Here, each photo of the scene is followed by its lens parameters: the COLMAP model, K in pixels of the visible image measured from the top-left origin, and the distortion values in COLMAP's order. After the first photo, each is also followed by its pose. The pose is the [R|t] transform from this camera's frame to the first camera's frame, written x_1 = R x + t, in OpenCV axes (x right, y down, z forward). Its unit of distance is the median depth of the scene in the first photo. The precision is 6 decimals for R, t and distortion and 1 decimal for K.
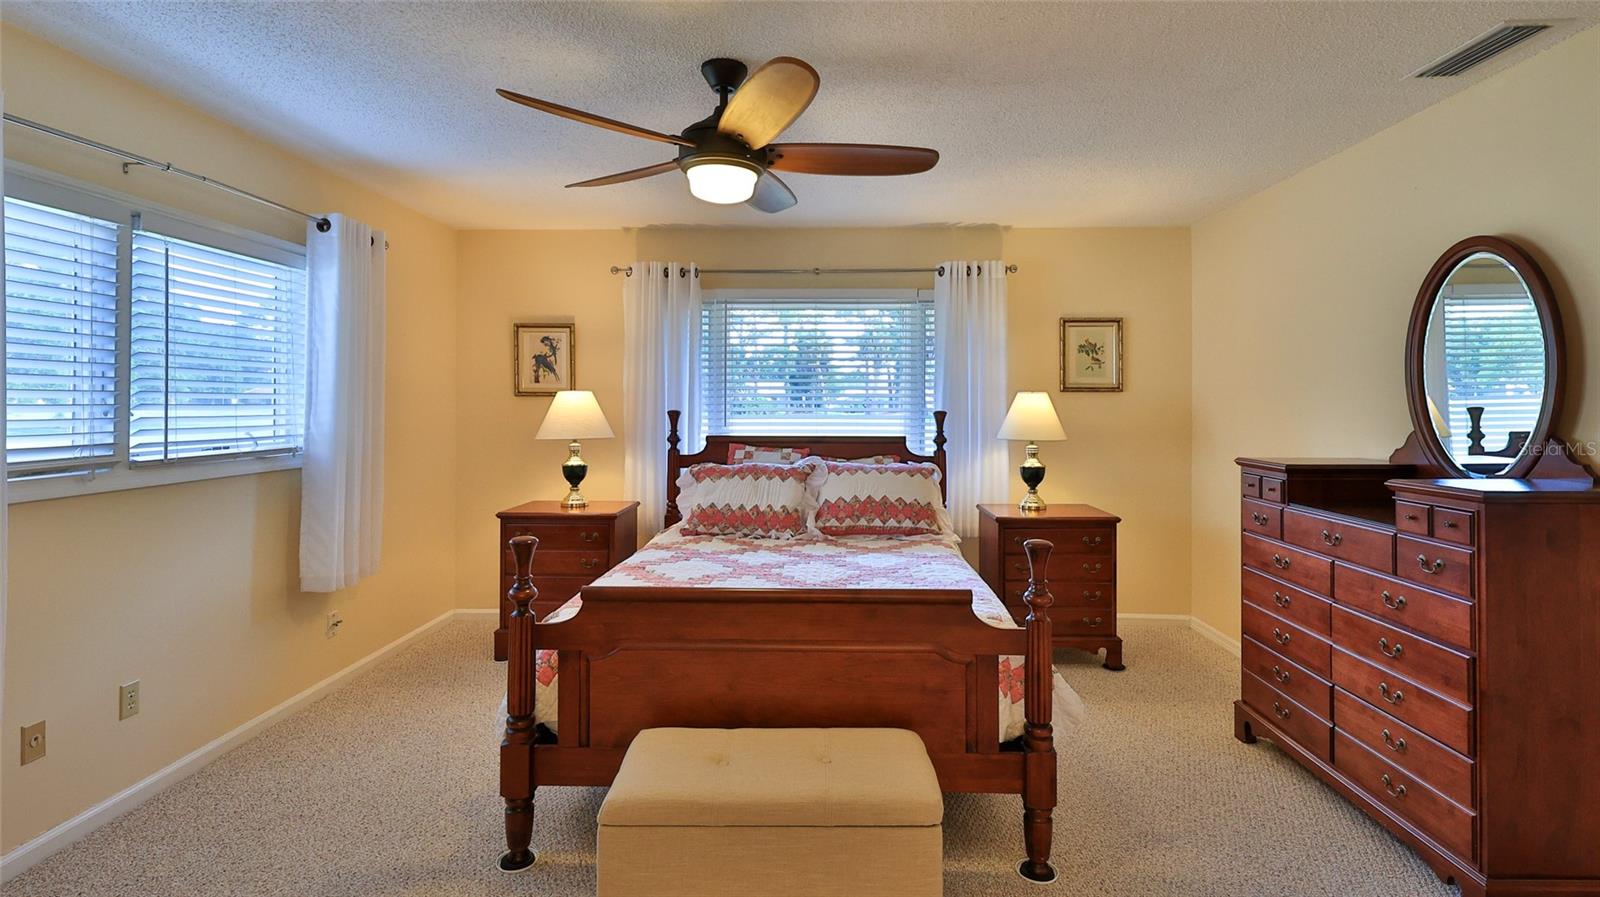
lens RADIAL K [[770.1, 0, 826.4], [0, 770.1, 407.1], [0, 0, 1]] dist [0.000564, -0.001722]
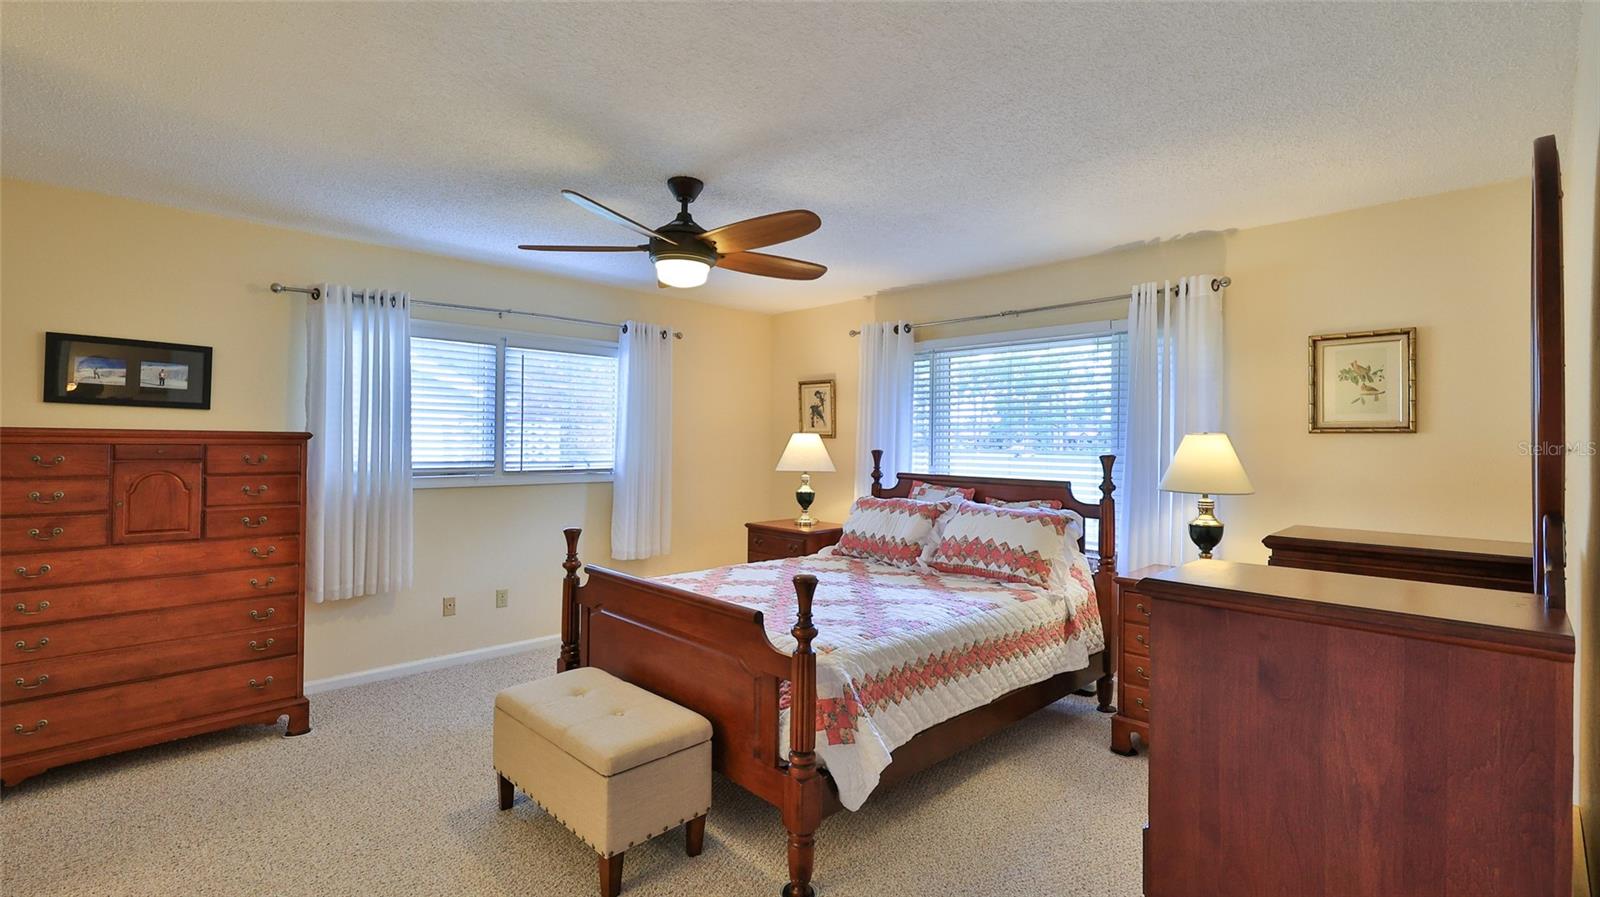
lens RADIAL K [[712.6, 0, 804.1], [0, 712.6, 449.6], [0, 0, 1]] dist [-0.001604, 0.000466]
pose [[0.711724, 0.013535, -0.702329, 0.493533], [-0.014431, 0.999885, 0.004645, 0.000140], [0.702311, 0.006829, 0.711838, 0.165432]]
